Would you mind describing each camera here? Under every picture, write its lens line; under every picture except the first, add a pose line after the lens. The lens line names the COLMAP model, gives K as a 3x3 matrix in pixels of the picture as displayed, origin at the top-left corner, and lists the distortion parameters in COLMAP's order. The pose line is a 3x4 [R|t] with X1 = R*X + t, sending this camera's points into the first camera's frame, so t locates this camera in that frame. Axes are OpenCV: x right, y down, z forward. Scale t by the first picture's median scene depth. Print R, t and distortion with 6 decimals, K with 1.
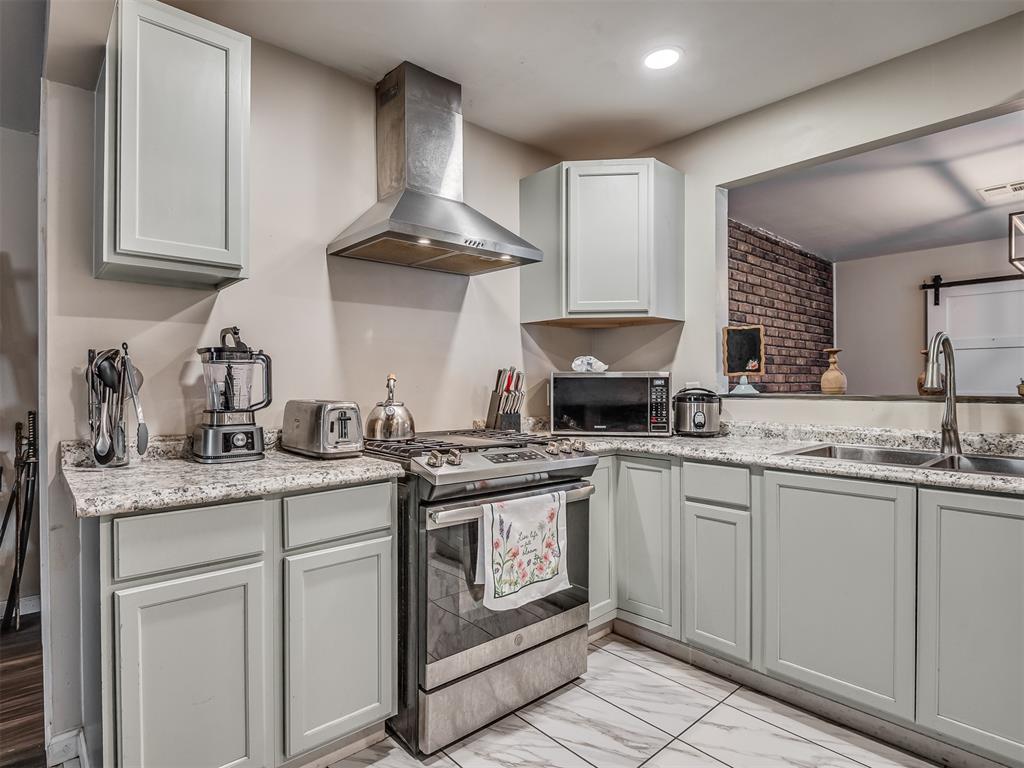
lens RADIAL K [[549.3, 0, 502.0], [0, 549.3, 380.0], [0, 0, 1]] dist [-0.013862, -0.003729]
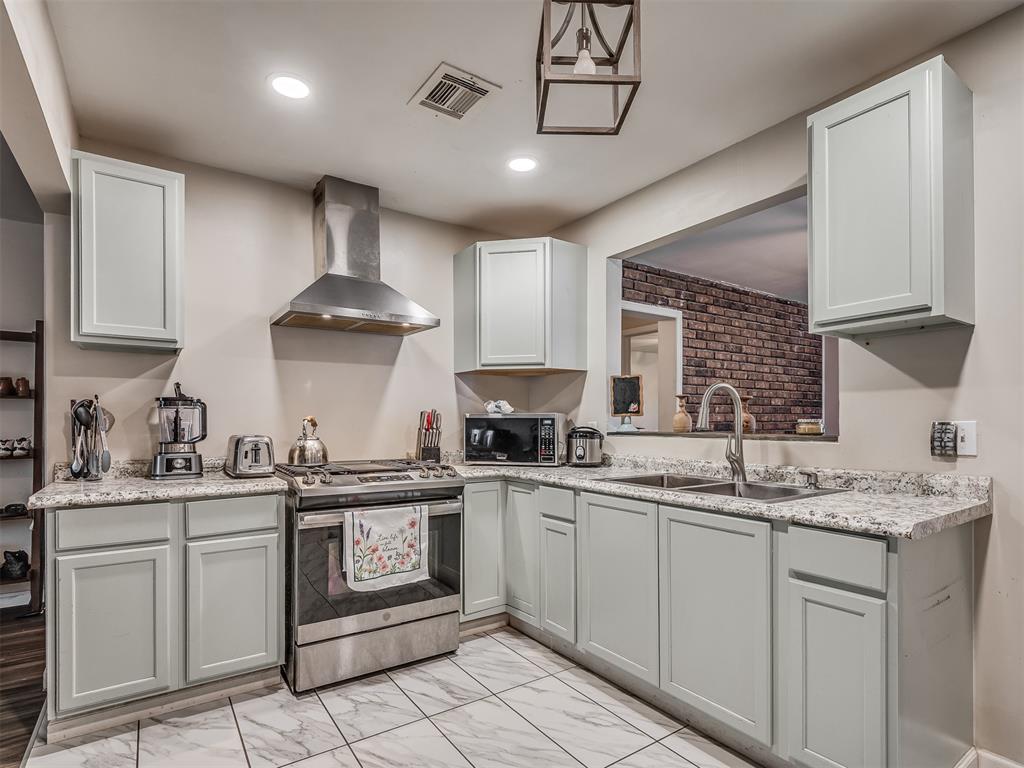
lens RADIAL K [[526.9, 0, 533.6], [0, 526.9, 419.2], [0, 0, 1]] dist [0.001040, -0.004653]
pose [[0.995788, 0.001126, -0.091674, 0.491941], [-0.000810, 0.999994, 0.003479, -0.008023], [0.091678, -0.003390, 0.995783, -0.232425]]
